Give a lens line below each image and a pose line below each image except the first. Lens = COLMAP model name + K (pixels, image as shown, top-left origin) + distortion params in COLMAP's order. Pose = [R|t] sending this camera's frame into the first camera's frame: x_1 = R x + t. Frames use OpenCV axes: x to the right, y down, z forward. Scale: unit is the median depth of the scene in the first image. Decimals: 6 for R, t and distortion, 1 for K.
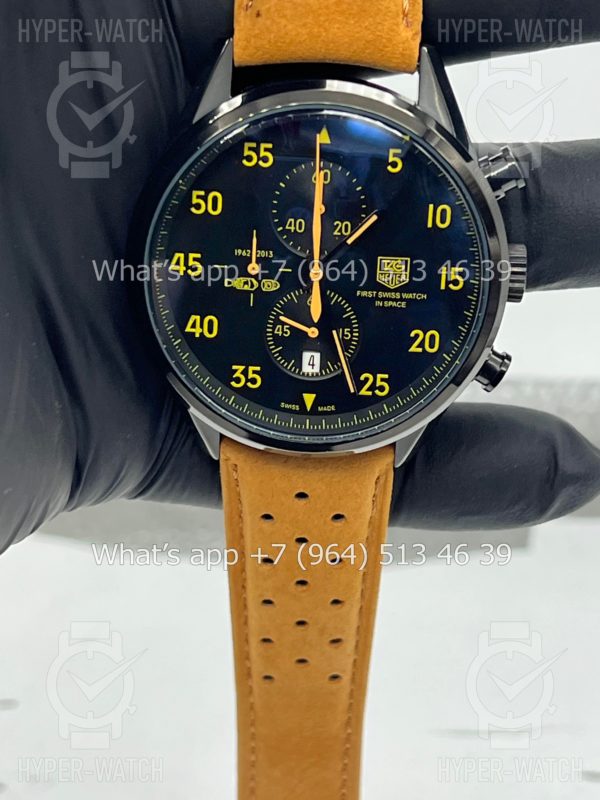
lens RADIAL K [[1802.1, 0, 297.3], [0, 1802.1, 405.0], [0, 0, 1]] dist [0.240350, 0.000000]
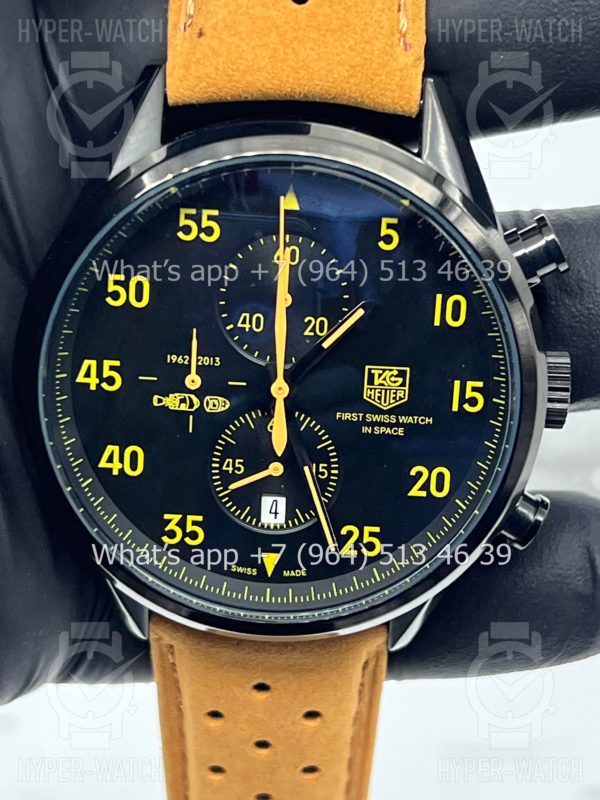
lens RADIAL K [[1802.1, 0, 303.2], [0, 1802.1, 394.9], [0, 0, 1]] dist [0.240350, 0.000000]
pose [[0.999995, 0.000938, 0.003157, 0.017428], [-0.000922, 0.999986, -0.005128, -0.066352], [-0.003162, 0.005125, 0.999982, 0.277724]]
